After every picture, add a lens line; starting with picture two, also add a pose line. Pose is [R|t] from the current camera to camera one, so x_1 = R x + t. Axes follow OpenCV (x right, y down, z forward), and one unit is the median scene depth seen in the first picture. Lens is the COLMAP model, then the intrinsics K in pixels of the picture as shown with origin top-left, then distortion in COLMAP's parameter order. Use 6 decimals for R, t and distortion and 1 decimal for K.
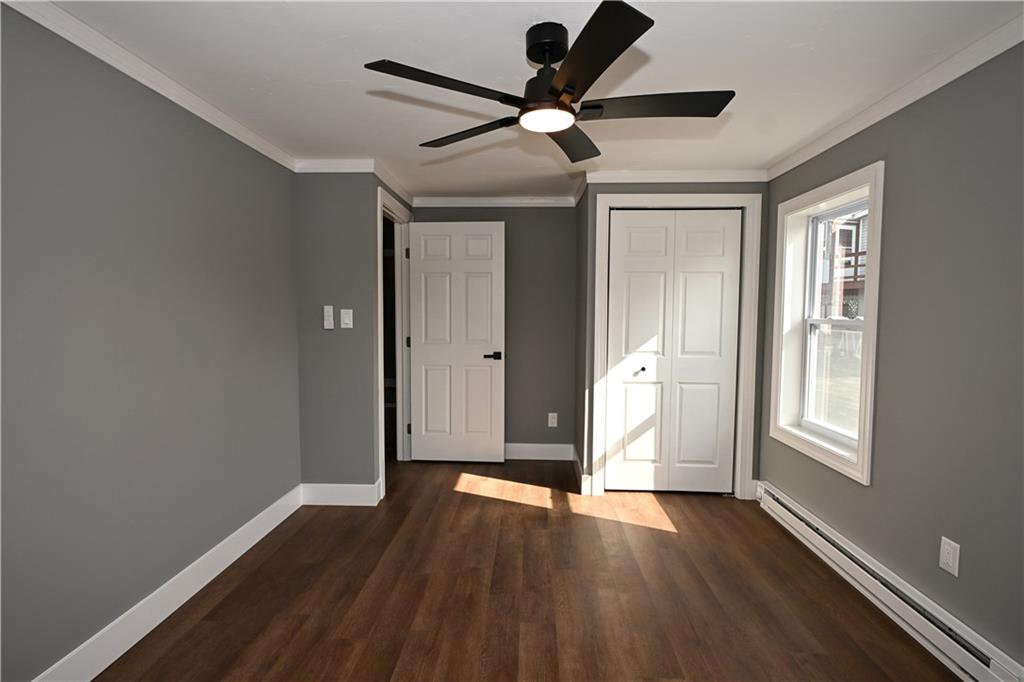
lens RADIAL K [[509.0, 0, 512.1], [0, 509.0, 346.9], [0, 0, 1]] dist [-0.005067, 0.000867]
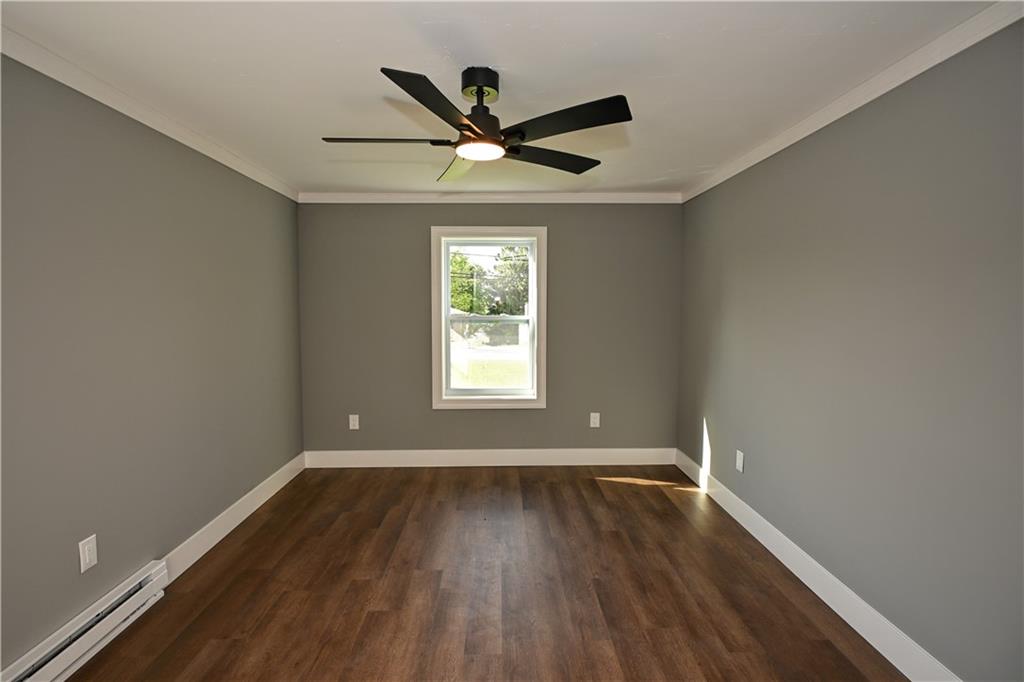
lens RADIAL K [[509.0, 0, 518.2], [0, 509.0, 333.5], [0, 0, 1]] dist [-0.005067, 0.000867]
pose [[-0.997062, -0.006376, -0.076333, 0.063067], [-0.015347, 0.992952, 0.117523, -0.158961], [0.075045, 0.118350, -0.990132, 1.929191]]
